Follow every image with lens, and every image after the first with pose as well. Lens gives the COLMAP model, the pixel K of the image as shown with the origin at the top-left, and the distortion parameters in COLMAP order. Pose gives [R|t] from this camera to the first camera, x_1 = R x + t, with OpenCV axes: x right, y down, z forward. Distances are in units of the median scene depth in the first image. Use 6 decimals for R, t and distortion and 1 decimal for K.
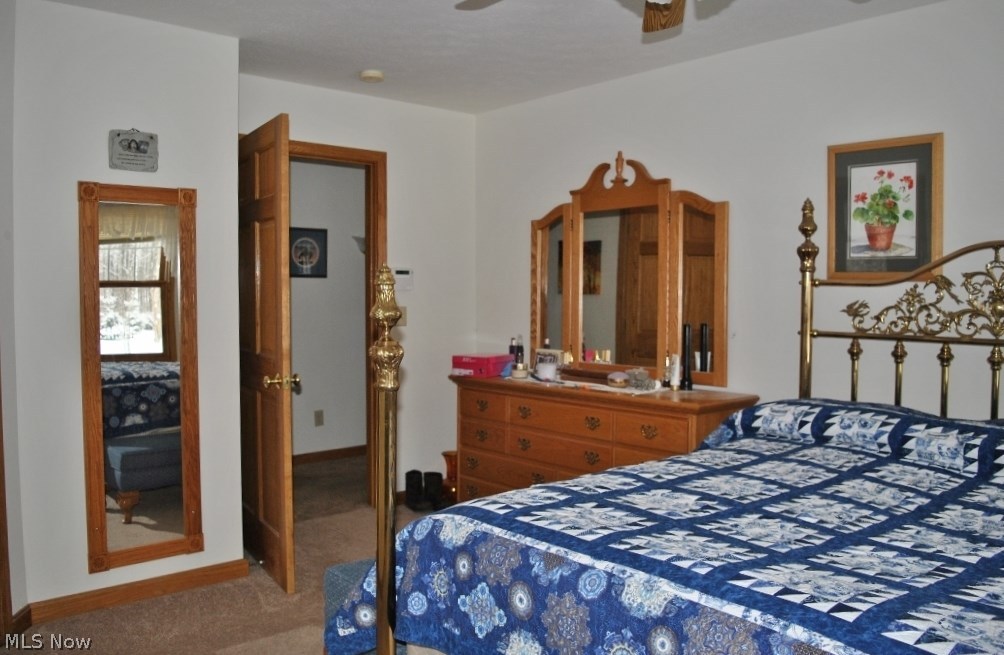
lens RADIAL K [[798.0, 0, 502.0], [0, 798.0, 327.5], [0, 0, 1]] dist [-0.076453, -0.004997]
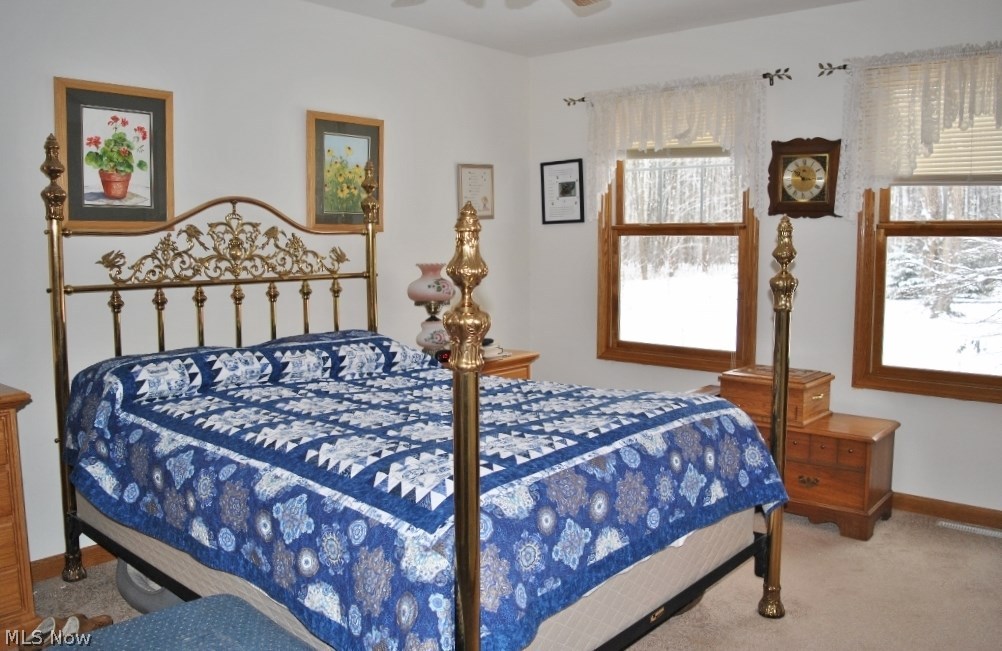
lens RADIAL K [[796.5, 0, 501.0], [0, 796.5, 325.5], [0, 0, 1]] dist [-0.076453, -0.004997]
pose [[-0.133664, -0.110582, 0.984838, -0.582568], [0.049546, 0.991767, 0.118085, -0.034414], [-0.989787, 0.064578, -0.127085, 0.689741]]
